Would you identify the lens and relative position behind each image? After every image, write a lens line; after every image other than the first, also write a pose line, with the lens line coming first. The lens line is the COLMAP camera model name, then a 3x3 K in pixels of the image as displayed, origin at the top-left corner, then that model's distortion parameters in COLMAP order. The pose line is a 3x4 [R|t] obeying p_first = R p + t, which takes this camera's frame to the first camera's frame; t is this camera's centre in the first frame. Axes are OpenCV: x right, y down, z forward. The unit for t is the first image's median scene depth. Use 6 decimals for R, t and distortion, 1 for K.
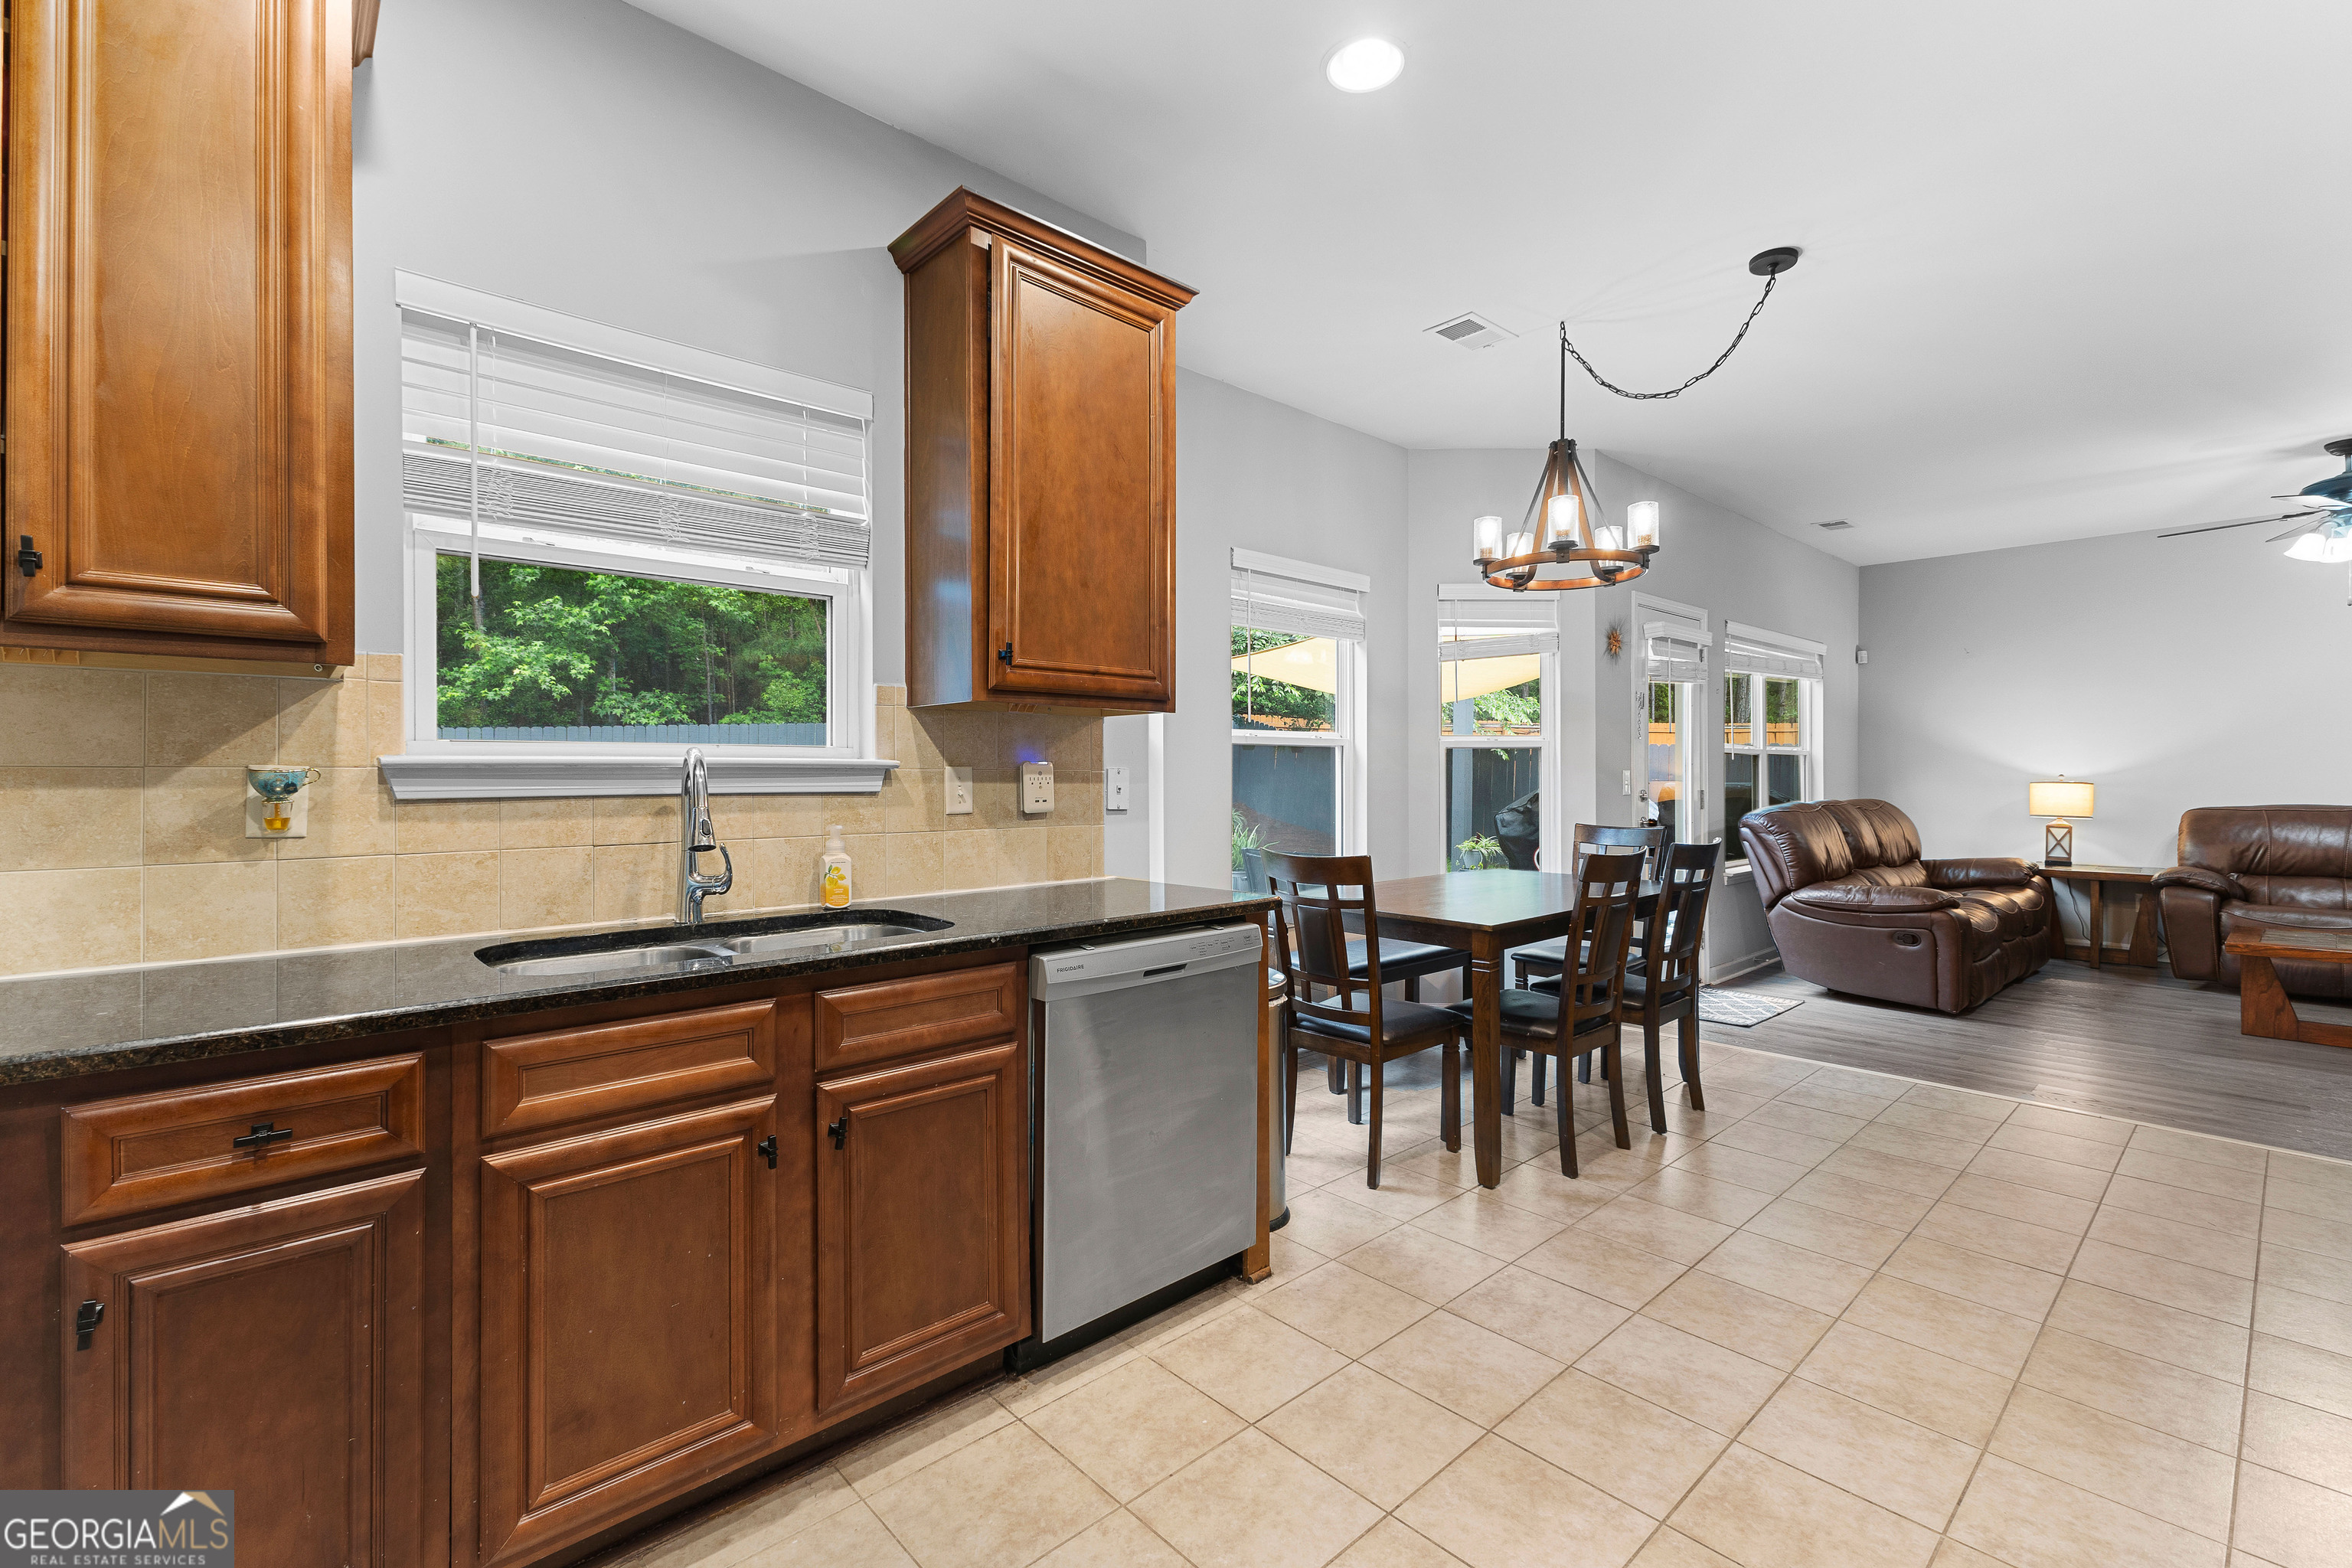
lens RADIAL K [[1022.8, 0, 1175.5], [0, 1022.8, 771.7], [0, 0, 1]] dist [0.020132, -0.005908]
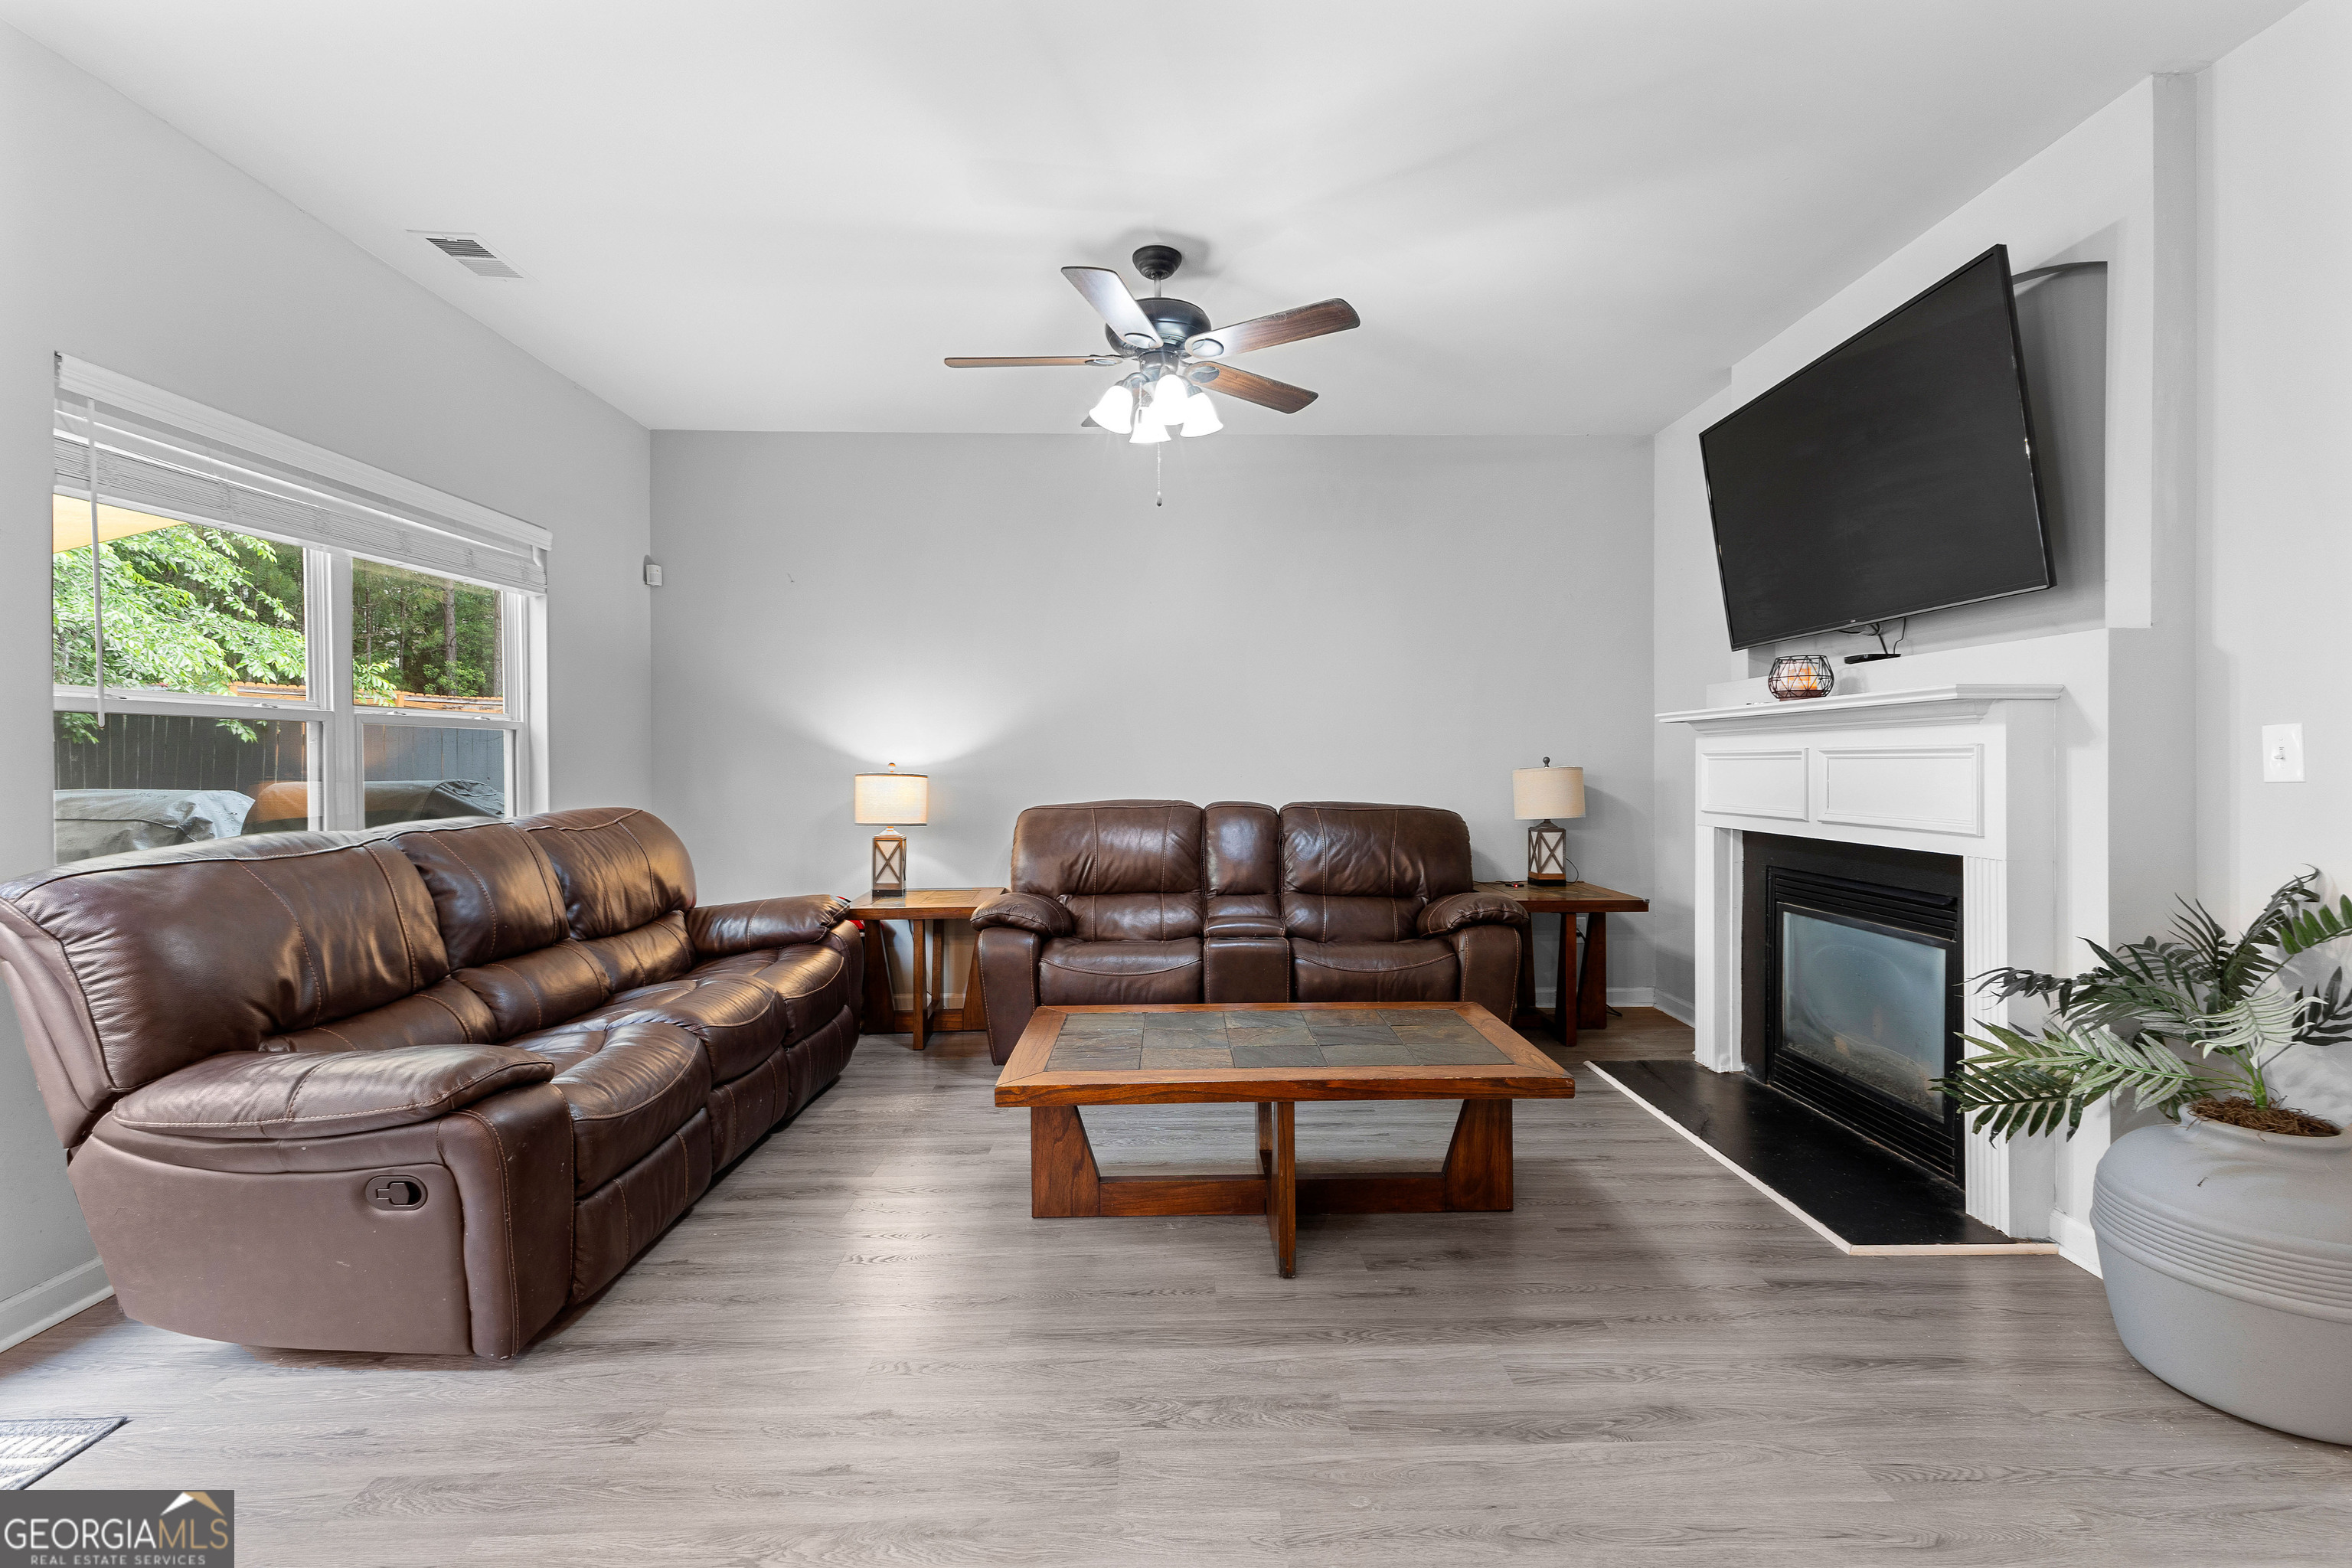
lens RADIAL K [[1022.8, 0, 1184.8], [0, 1022.8, 765.8], [0, 0, 1]] dist [0.020132, -0.005908]
pose [[0.657205, -0.005951, 0.753689, 0.476389], [0.003141, 0.999982, 0.005156, 0.001712], [-0.753705, -0.001021, 0.657212, 0.410715]]
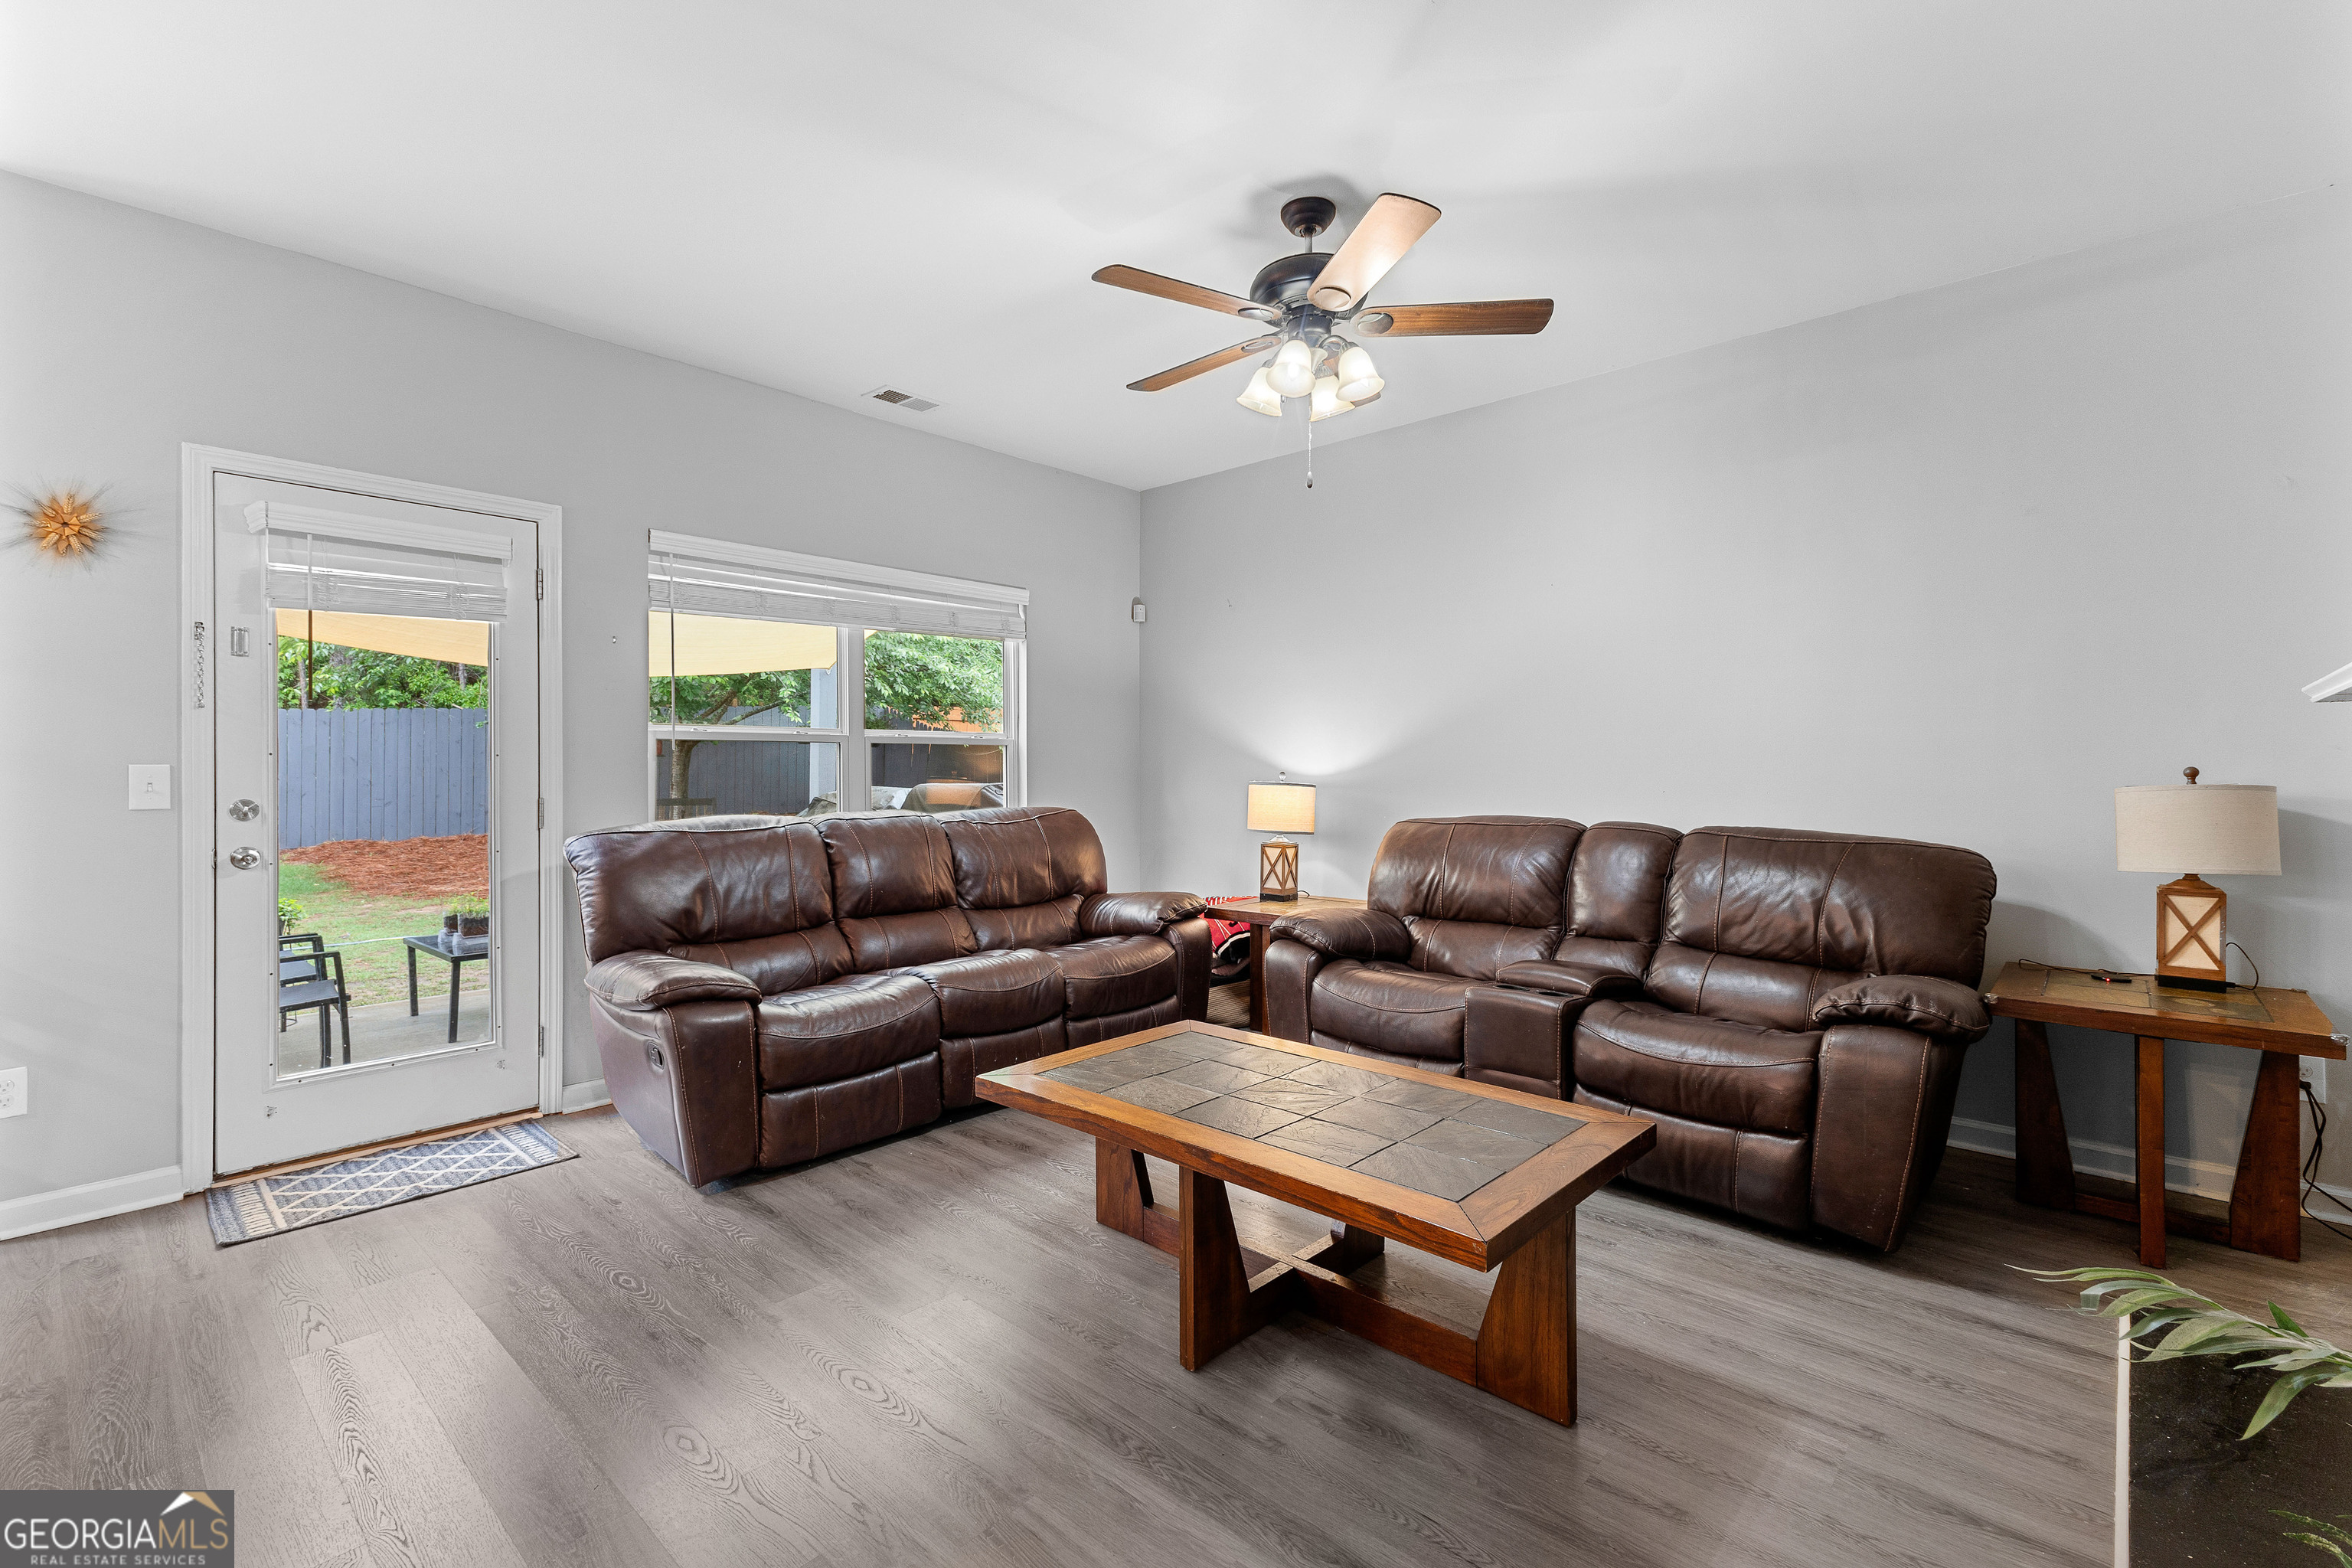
lens RADIAL K [[1022.8, 0, 1181.7], [0, 1022.8, 766.3], [0, 0, 1]] dist [0.020132, -0.005908]
pose [[0.995458, -0.000259, 0.095203, 0.730383], [0.000579, 0.999994, -0.003333, 0.001320], [-0.095202, 0.003373, 0.995452, 0.312458]]
